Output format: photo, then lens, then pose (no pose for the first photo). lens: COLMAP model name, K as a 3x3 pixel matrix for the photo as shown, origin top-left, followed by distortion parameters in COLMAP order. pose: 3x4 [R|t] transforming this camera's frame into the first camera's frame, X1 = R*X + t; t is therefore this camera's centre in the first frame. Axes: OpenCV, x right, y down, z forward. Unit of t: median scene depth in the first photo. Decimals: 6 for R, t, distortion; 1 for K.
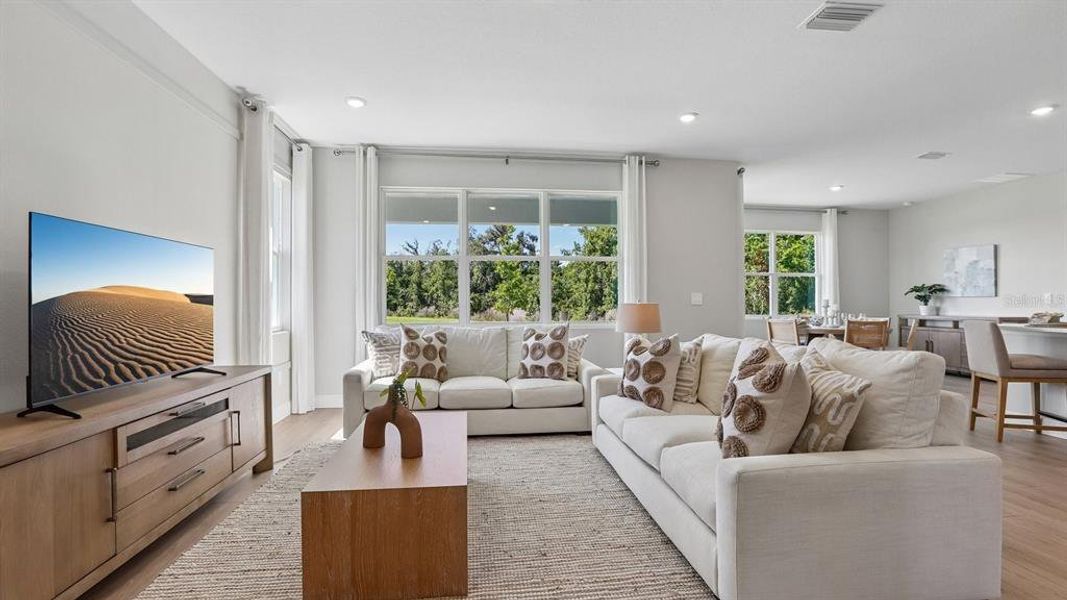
lens RADIAL K [[491.6, 0, 523.9], [0, 491.6, 302.4], [0, 0, 1]] dist [-0.024938, 0.005819]
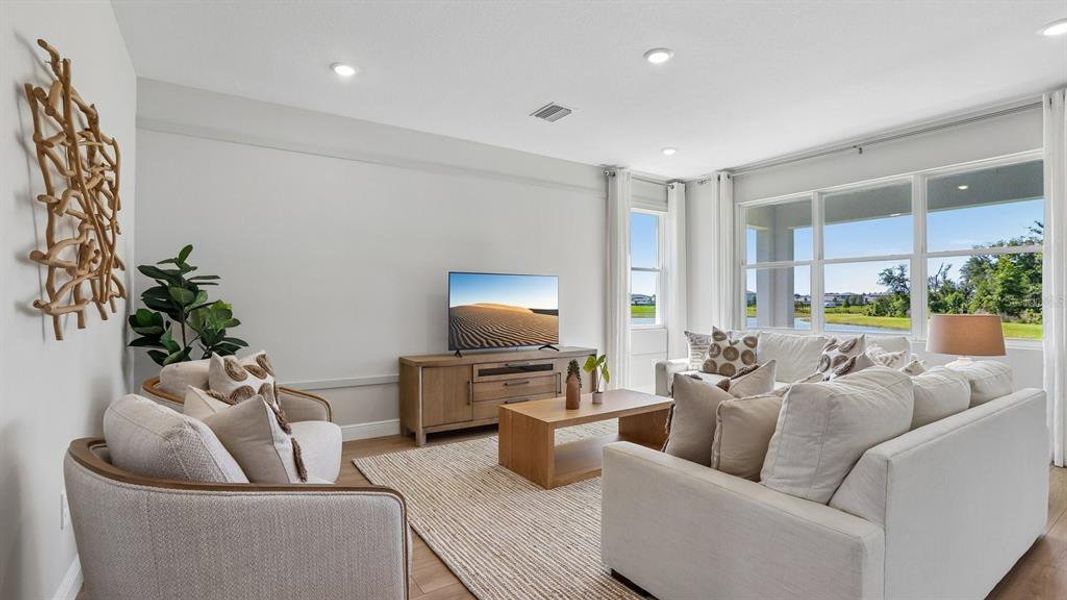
lens RADIAL K [[494.7, 0, 528.9], [0, 494.7, 298.0], [0, 0, 1]] dist [-0.025405, 0.000281]
pose [[0.466095, -0.003283, -0.884729, 0.431292], [-0.005254, 0.999965, -0.006478, -0.010768], [0.884719, 0.007667, 0.466061, 0.055487]]
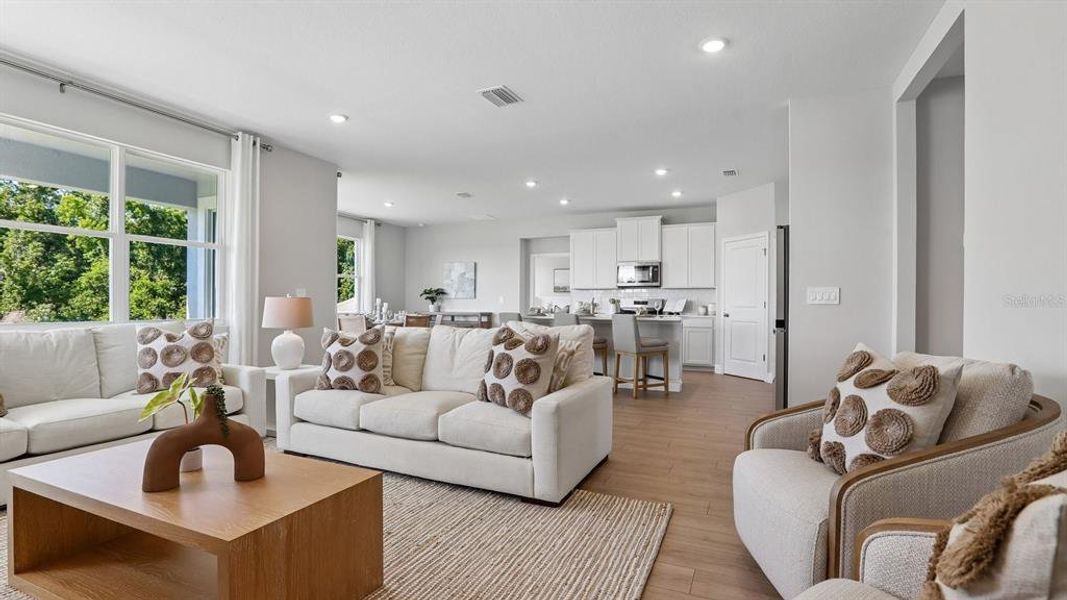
lens RADIAL K [[508.5, 0, 535.2], [0, 508.5, 304.3], [0, 0, 1]] dist [-0.029223, -0.000017]
pose [[0.519226, 0.006866, 0.854609, -0.271086], [-0.007004, 0.999968, -0.003779, 0.012274], [-0.854608, -0.004023, 0.519258, 0.067579]]
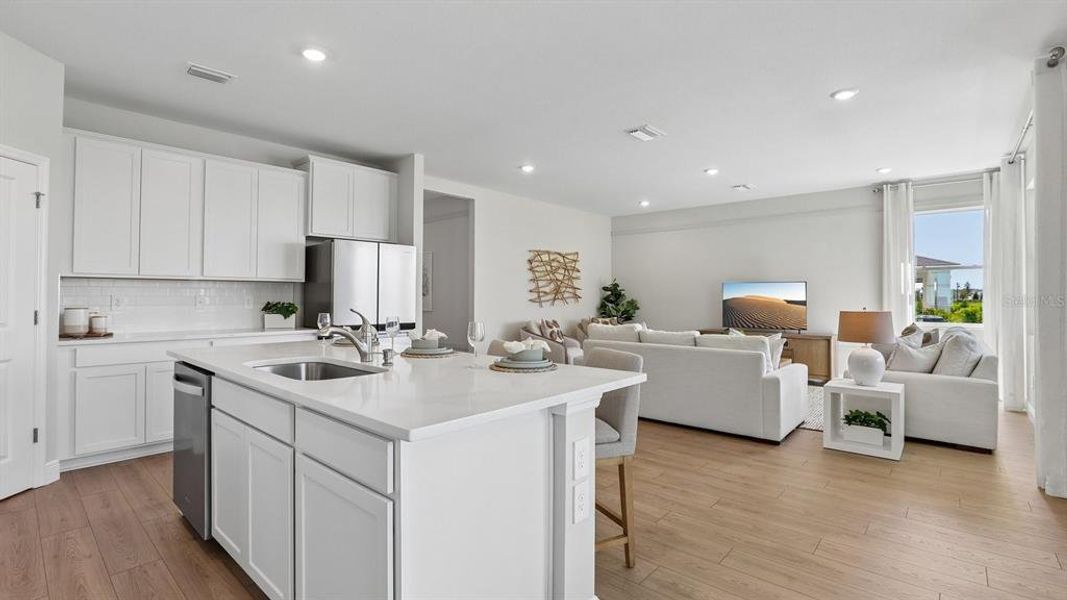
lens RADIAL K [[494.7, 0, 528.9], [0, 494.7, 298.0], [0, 0, 1]] dist [-0.025405, 0.000281]
pose [[-0.770143, 0.008495, -0.637814, 0.982514], [0.002831, 0.999947, 0.009900, -0.019077], [0.637865, 0.005819, -0.770127, 0.975557]]
